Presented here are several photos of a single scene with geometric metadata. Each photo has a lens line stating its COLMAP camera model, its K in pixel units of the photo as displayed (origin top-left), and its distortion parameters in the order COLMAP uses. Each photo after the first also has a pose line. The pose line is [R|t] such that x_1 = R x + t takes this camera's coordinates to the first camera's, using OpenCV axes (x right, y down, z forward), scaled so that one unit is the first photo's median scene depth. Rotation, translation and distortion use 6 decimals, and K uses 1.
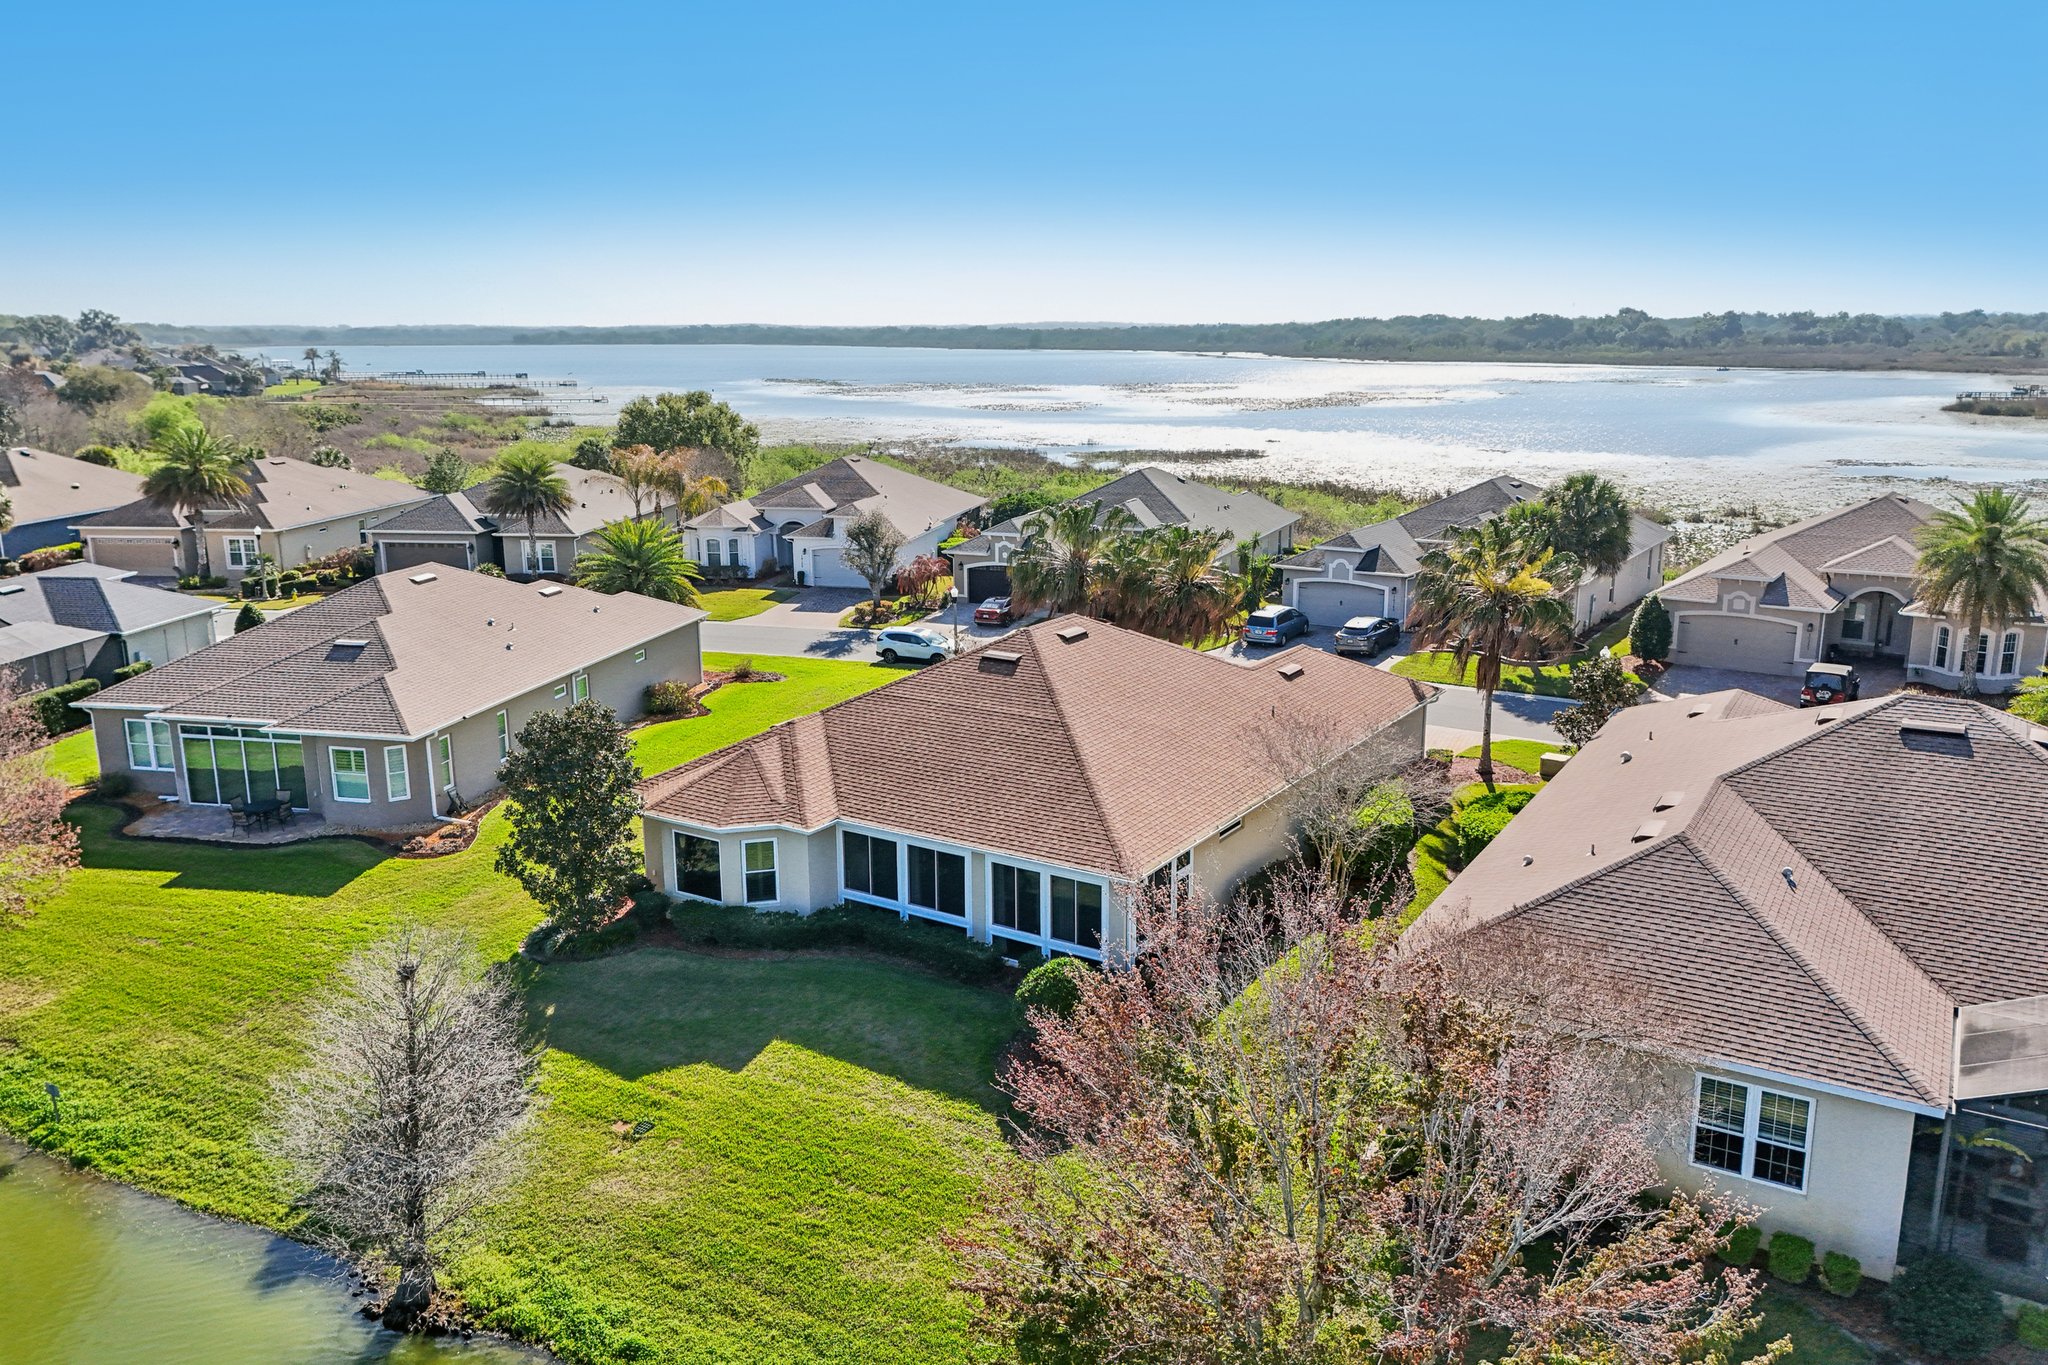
lens RADIAL K [[1442.2, 0, 1024.0], [0, 1442.2, 682.5], [0, 0, 1]] dist [0.001738, -0.000656]
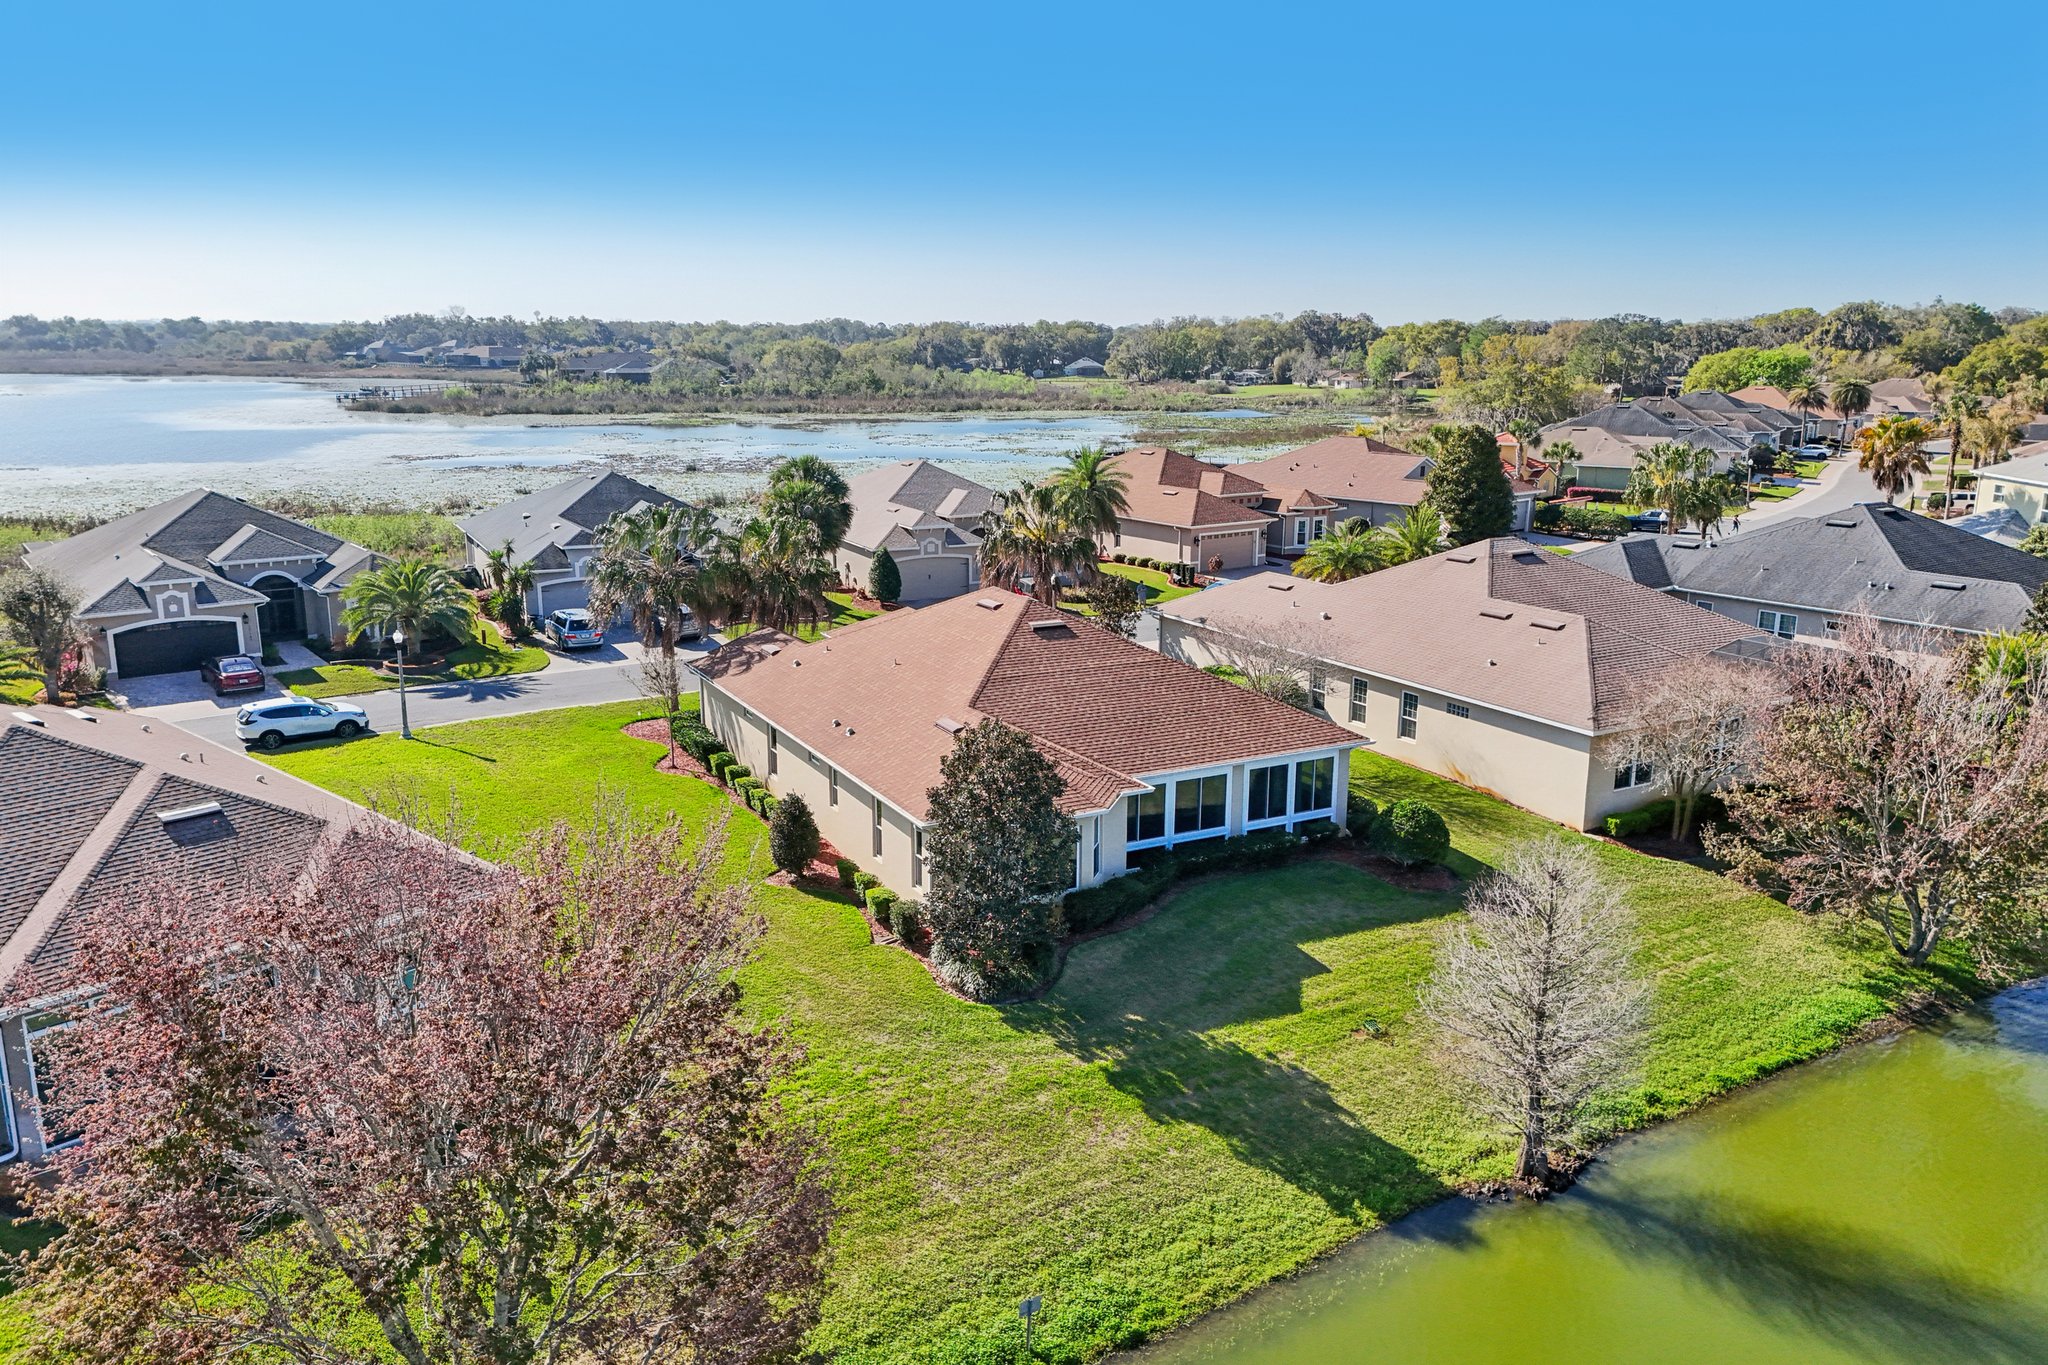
lens RADIAL K [[1442.2, 0, 1024.0], [0, 1442.2, 682.5], [0, 0, 1]] dist [0.001738, -0.000656]
pose [[0.520139, -0.188654, 0.832986, -1.100975], [0.191246, 0.976261, 0.101683, -0.104327], [-0.832395, 0.106416, 0.543870, 0.493297]]
